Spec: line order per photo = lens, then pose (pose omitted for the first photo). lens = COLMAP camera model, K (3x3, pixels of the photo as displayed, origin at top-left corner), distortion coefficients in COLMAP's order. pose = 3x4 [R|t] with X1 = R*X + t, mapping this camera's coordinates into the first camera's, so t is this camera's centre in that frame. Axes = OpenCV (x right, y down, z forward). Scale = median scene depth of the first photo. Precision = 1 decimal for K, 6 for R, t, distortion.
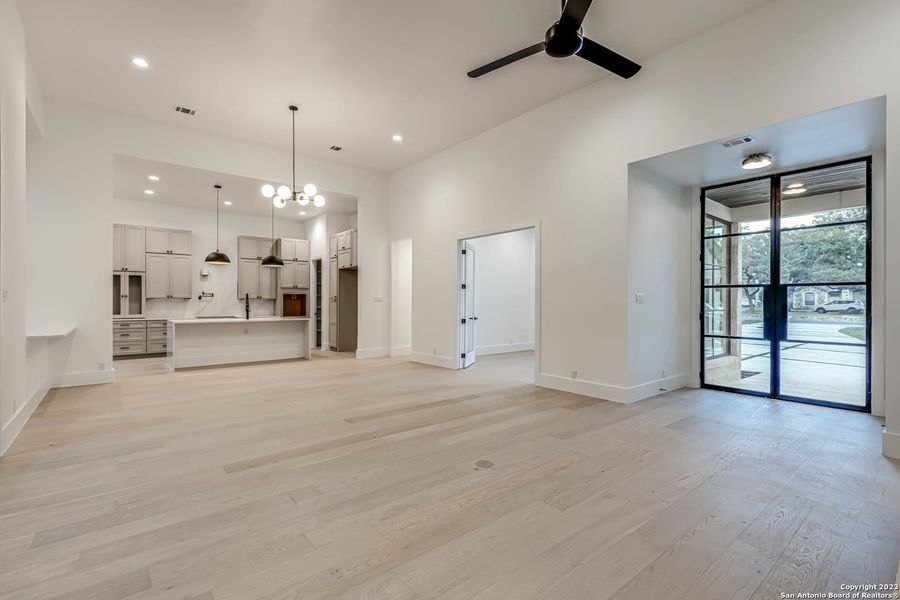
lens RADIAL K [[409.0, 0, 458.0], [0, 409.0, 301.9], [0, 0, 1]] dist [0.003784, -0.000501]
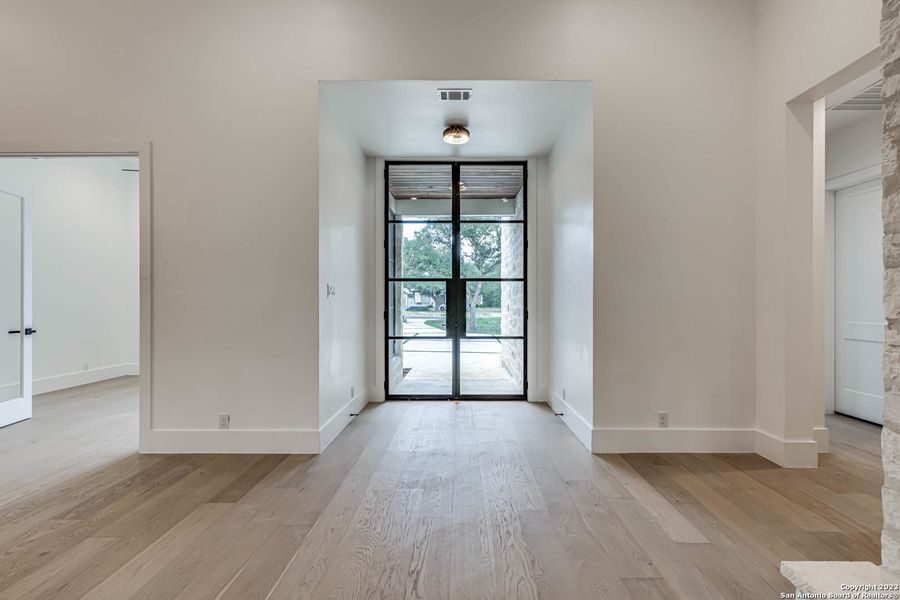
lens RADIAL K [[409.0, 0, 454.1], [0, 409.0, 302.3], [0, 0, 1]] dist [0.003784, -0.000501]
pose [[0.656482, -0.003866, 0.754332, 0.061743], [0.004708, 0.999988, 0.001027, 0.010320], [-0.754327, 0.002877, 0.656493, 0.385153]]
